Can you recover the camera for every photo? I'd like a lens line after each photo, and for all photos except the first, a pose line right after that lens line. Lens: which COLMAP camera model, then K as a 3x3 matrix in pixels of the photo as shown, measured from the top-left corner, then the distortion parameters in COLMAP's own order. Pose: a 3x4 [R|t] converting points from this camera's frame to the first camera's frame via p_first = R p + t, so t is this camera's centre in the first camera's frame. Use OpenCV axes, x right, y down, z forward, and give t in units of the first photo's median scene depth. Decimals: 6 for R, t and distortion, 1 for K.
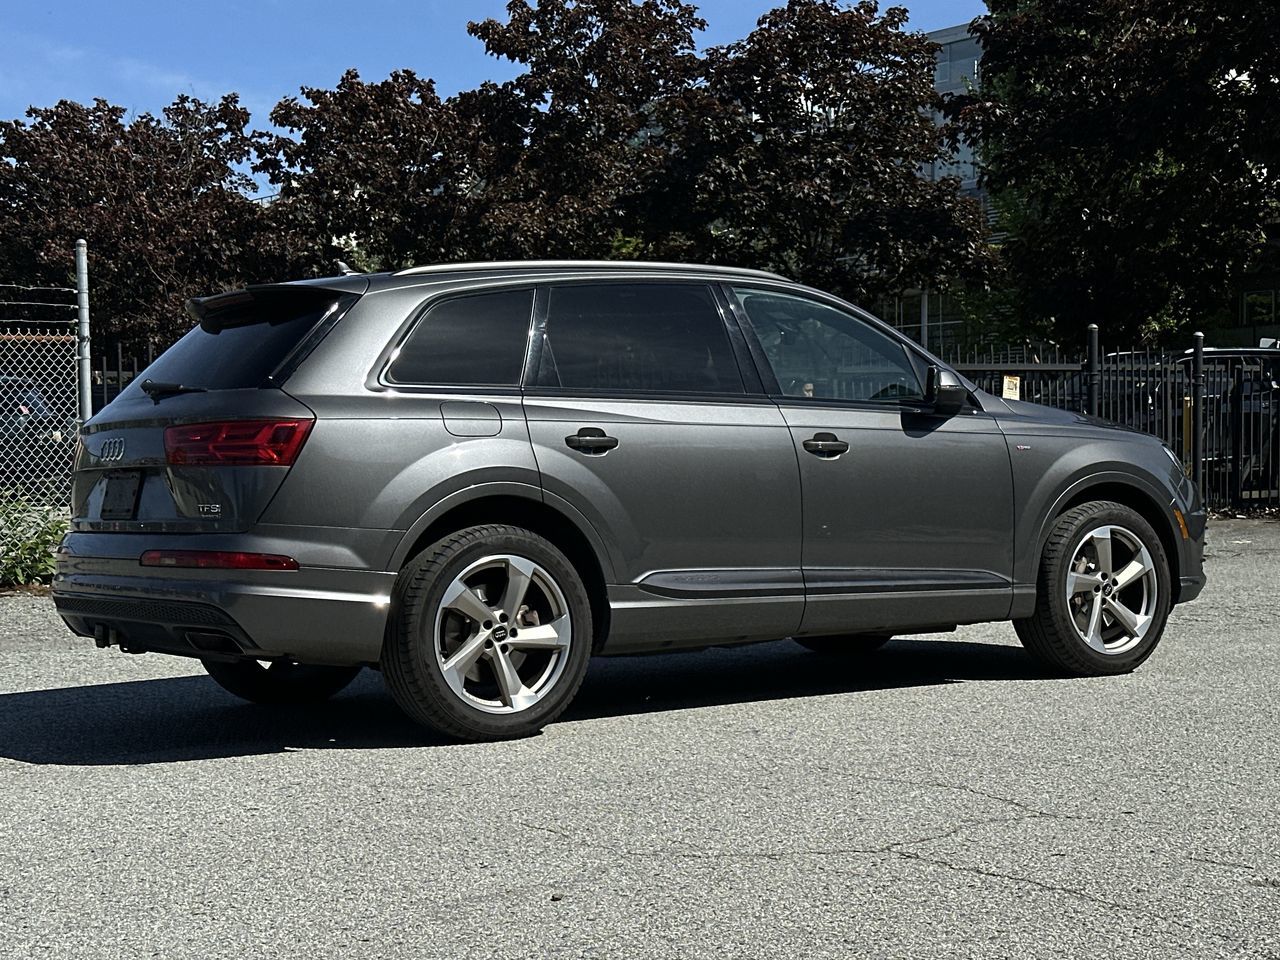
lens RADIAL K [[1992.3, 0, 639.1], [0, 1992.3, 453.4], [0, 0, 1]] dist [0.035697, 1.469010]
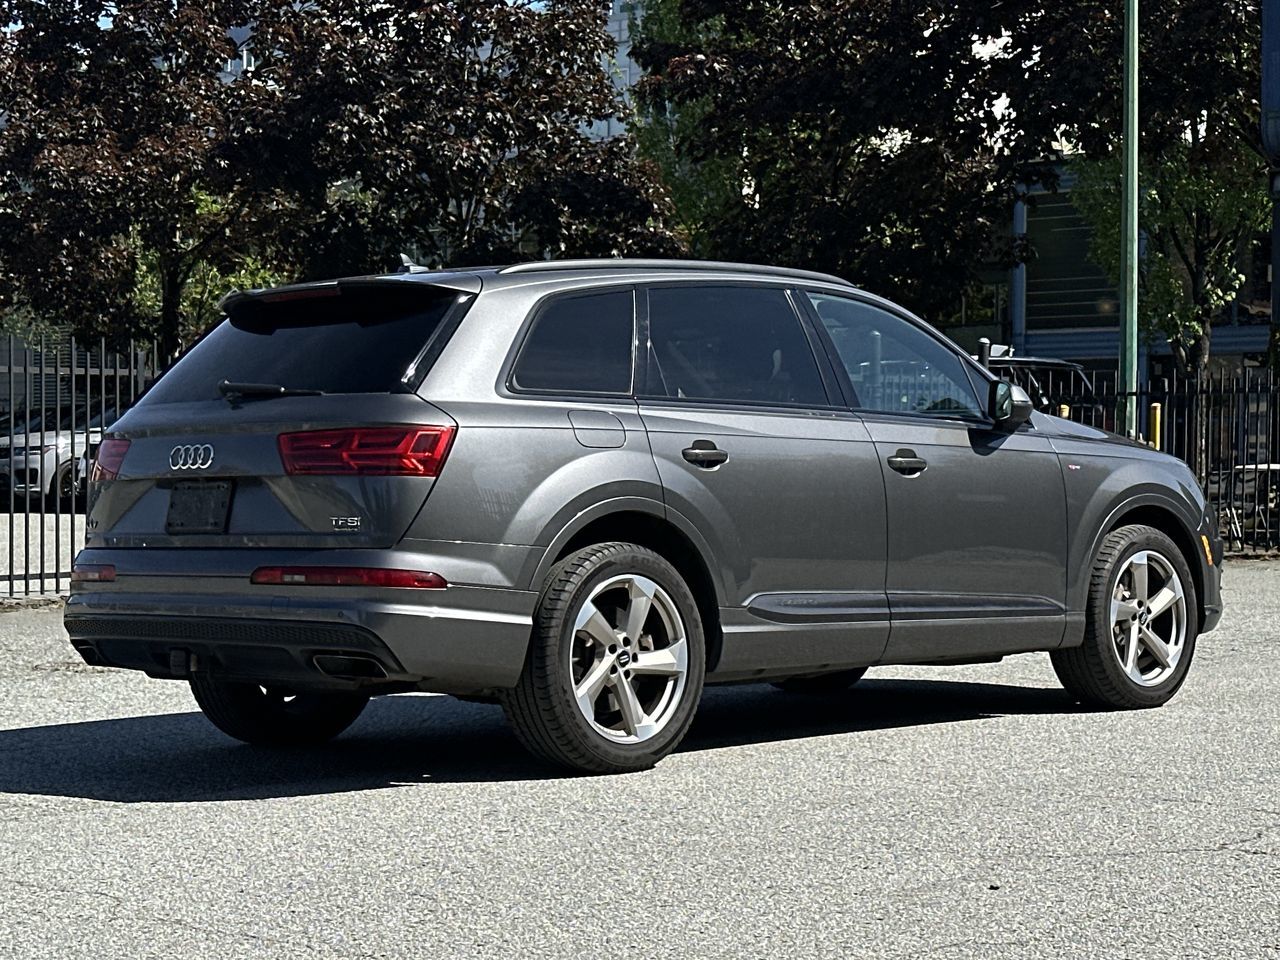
lens RADIAL K [[2543.8, 0, 640.0], [0, 2543.8, 480.0], [0, 0, 1]] dist [0.018606, 3.475894]
pose [[0.979426, 0.011273, 0.201487, -0.289880], [-0.011606, 0.999933, 0.000473, 0.005557], [-0.201468, -0.002801, 0.979491, -0.164316]]
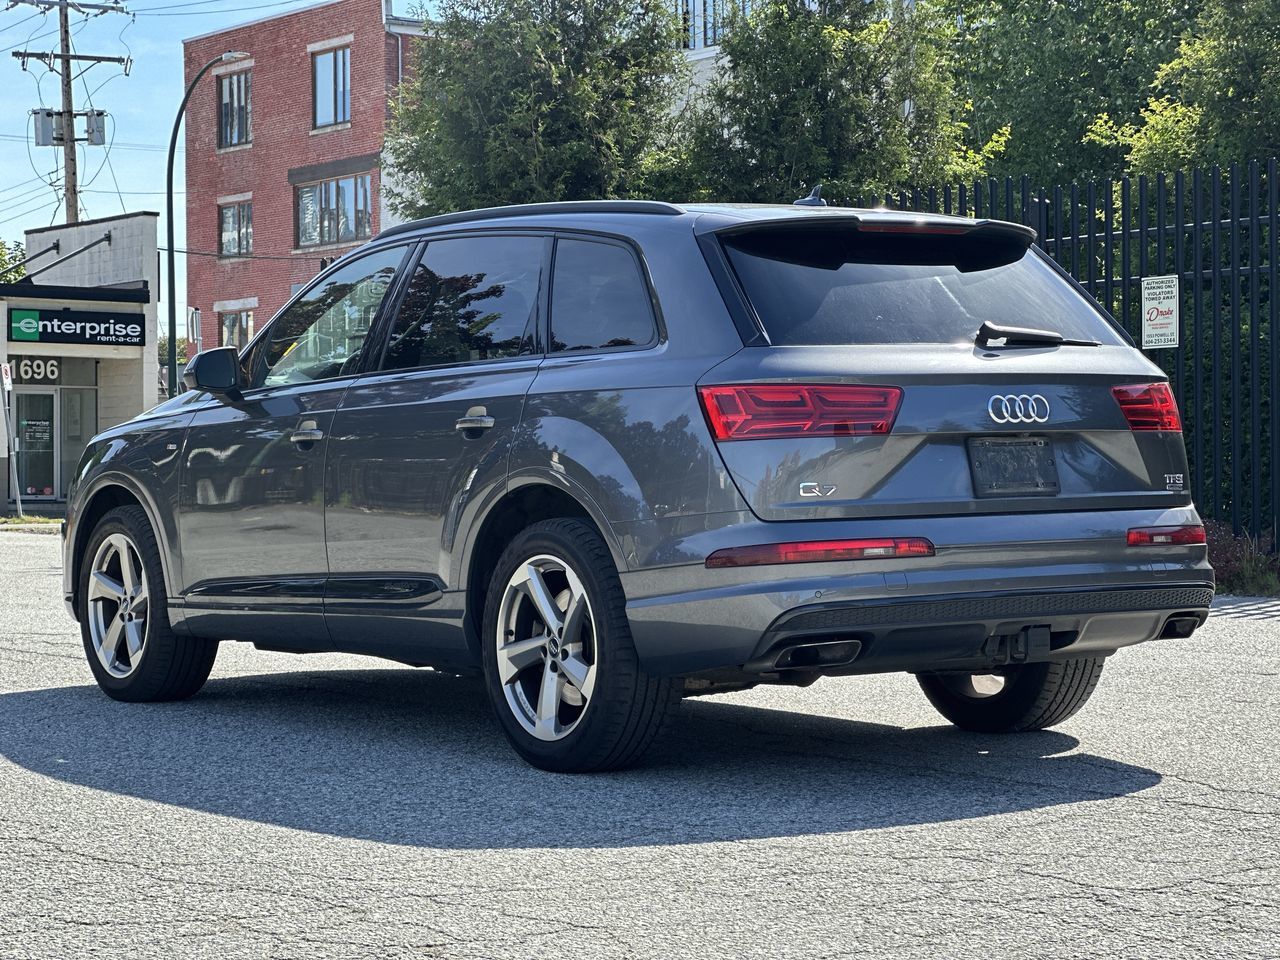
lens RADIAL K [[2787.6, 0, 640.0], [0, 2787.6, 480.0], [0, 0, 1]] dist [0.065639, 0.178522]
pose [[0.001916, 0.008657, 0.999961, -1.339237], [0.003632, 0.999956, -0.008664, 0.034644], [-0.999992, 0.003648, 0.001884, 1.125535]]
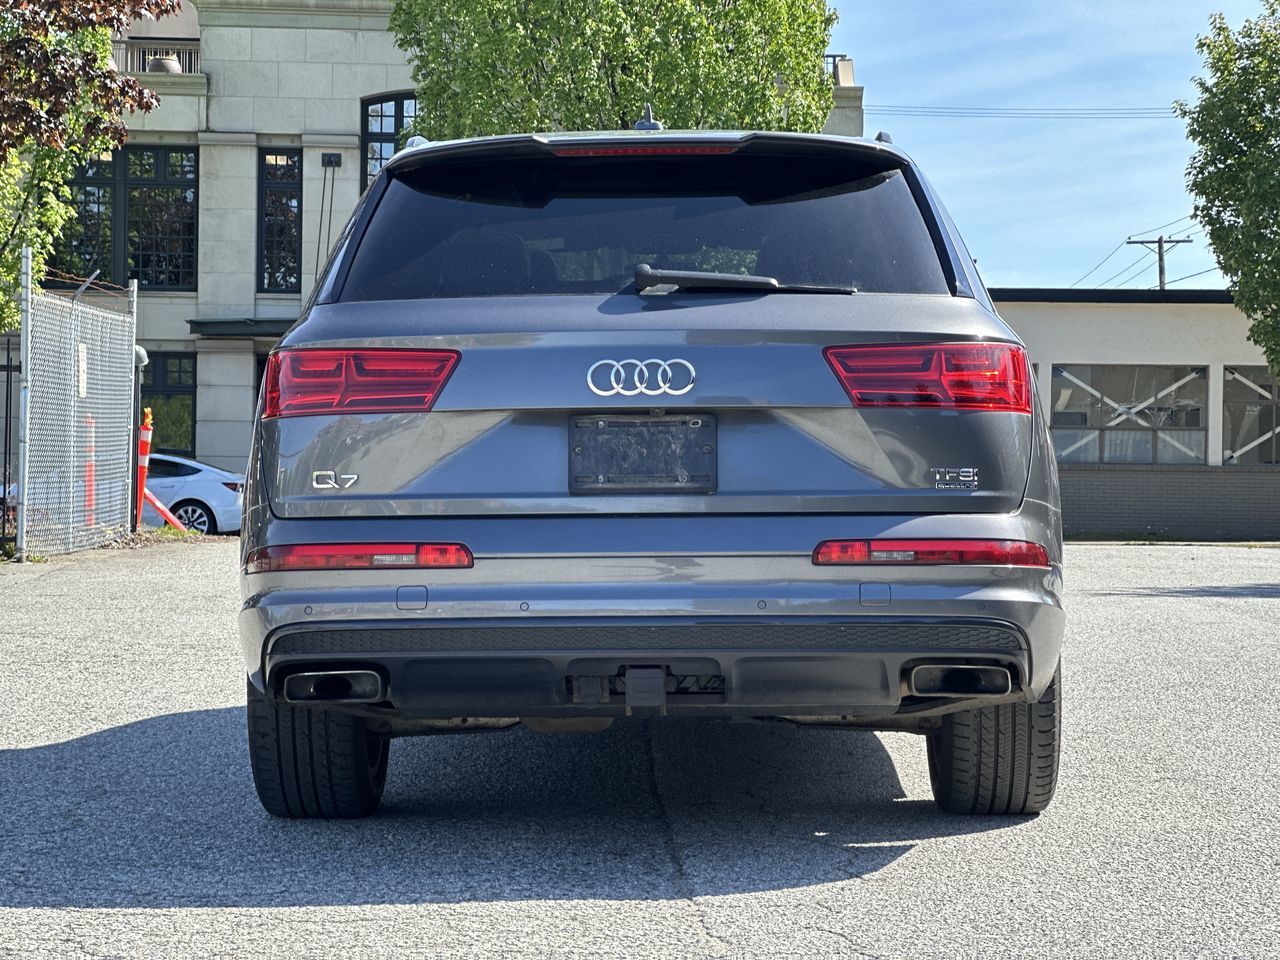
lens RADIAL K [[2803.0, 0, 640.0], [0, 2803.0, 480.0], [0, 0, 1]] dist [-0.112831, 4.622505]
pose [[0.593009, 0.020437, 0.804936, -0.917383], [-0.015276, 0.999783, -0.014130, 0.039888], [-0.805051, -0.003917, 0.593193, 0.493450]]
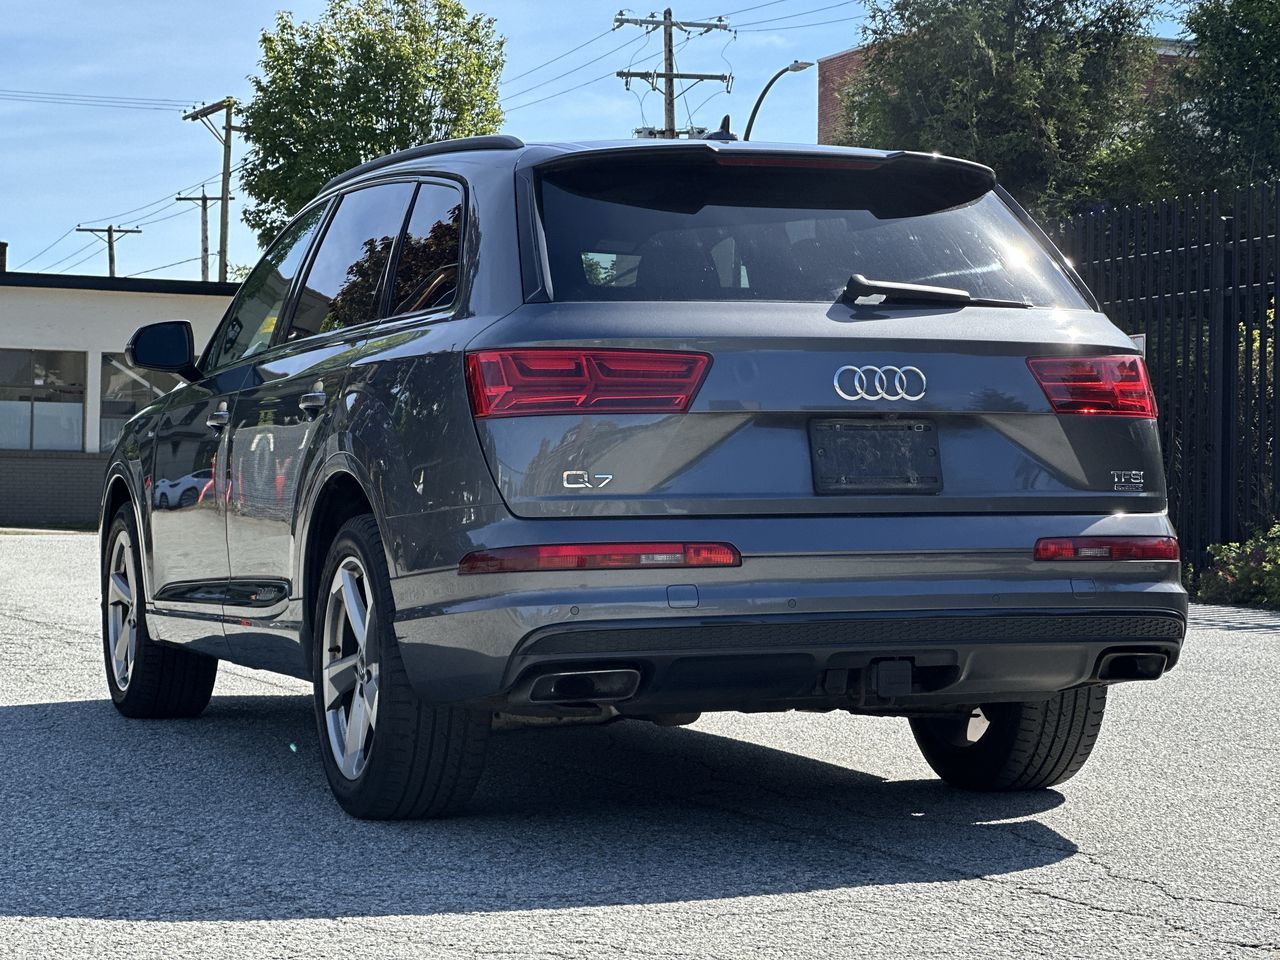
lens RADIAL K [[2803.0, 0, 640.0], [0, 2803.0, 480.0], [0, 0, 1]] dist [-0.112831, 4.622505]
pose [[0.240796, 0.019021, 0.970389, -1.108899], [-0.014764, 0.999764, -0.015933, 0.042703], [-0.970464, -0.010490, 0.241020, 0.844476]]
